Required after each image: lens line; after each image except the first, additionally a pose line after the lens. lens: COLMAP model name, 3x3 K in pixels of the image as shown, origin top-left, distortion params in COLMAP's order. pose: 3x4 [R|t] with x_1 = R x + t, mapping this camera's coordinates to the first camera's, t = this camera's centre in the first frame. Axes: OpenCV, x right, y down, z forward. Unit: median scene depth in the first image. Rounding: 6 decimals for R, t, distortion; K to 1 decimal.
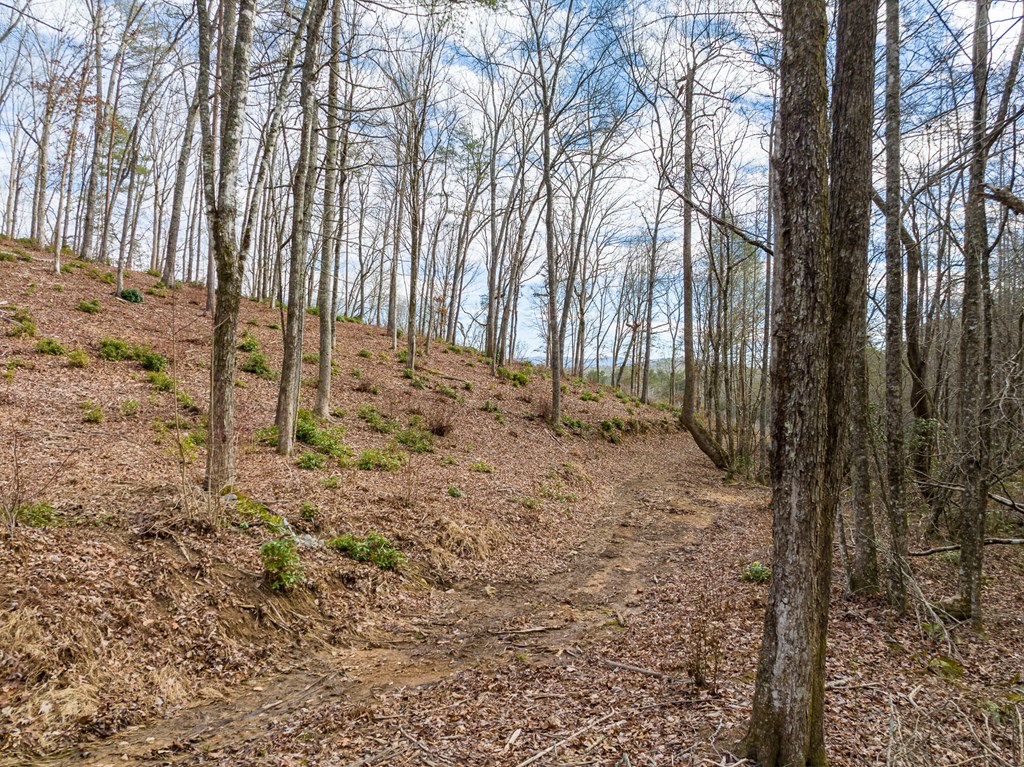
lens RADIAL K [[728.4, 0, 503.8], [0, 728.4, 384.9], [0, 0, 1]] dist [-0.029144, 0.003663]
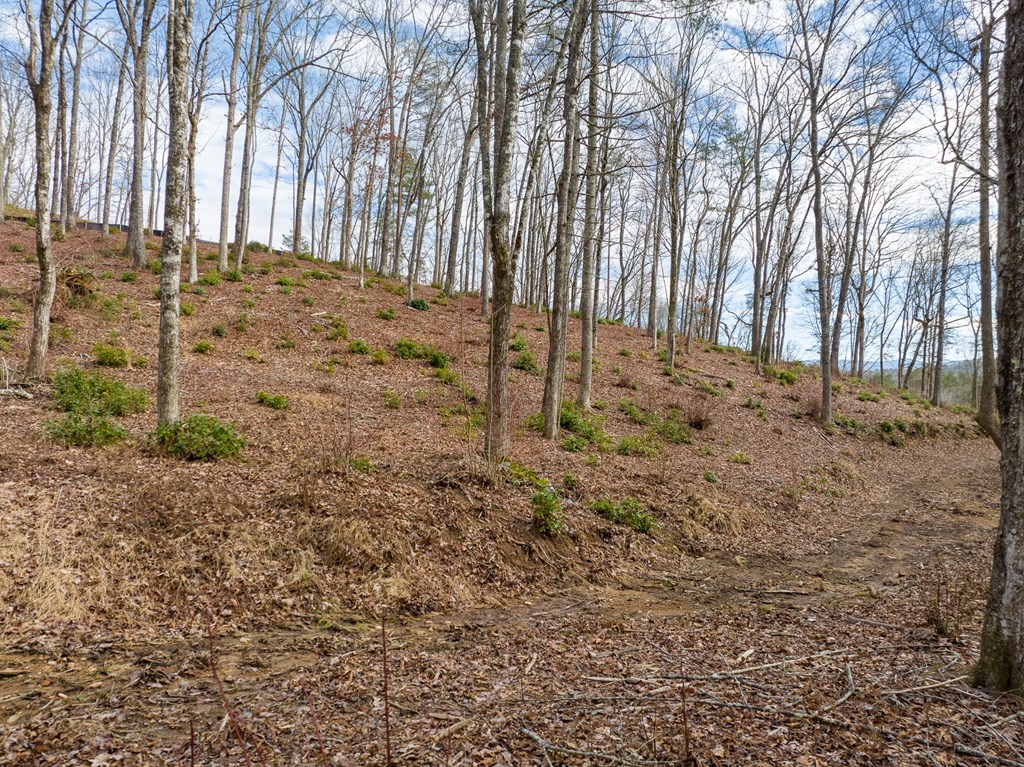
lens RADIAL K [[728.4, 0, 503.8], [0, 728.4, 384.9], [0, 0, 1]] dist [-0.029144, 0.003663]
pose [[0.937182, -0.001304, -0.348840, 0.009591], [-0.001271, 0.999974, -0.007152, 0.014548], [0.348840, 0.007146, 0.937155, -0.032709]]
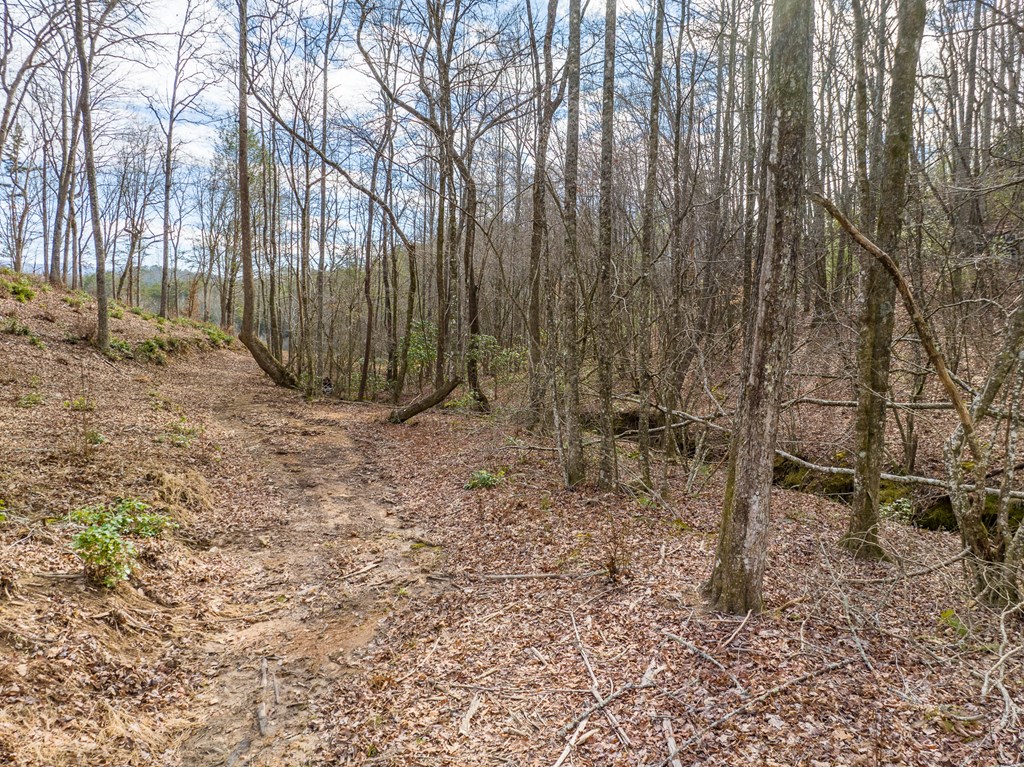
lens RADIAL K [[728.4, 0, 503.8], [0, 728.4, 384.9], [0, 0, 1]] dist [-0.029144, 0.003663]
pose [[0.773053, -0.063243, 0.631181, -0.127246], [-0.013339, 0.993177, 0.115850, -0.009195], [-0.634202, -0.097978, 0.766935, 0.040033]]
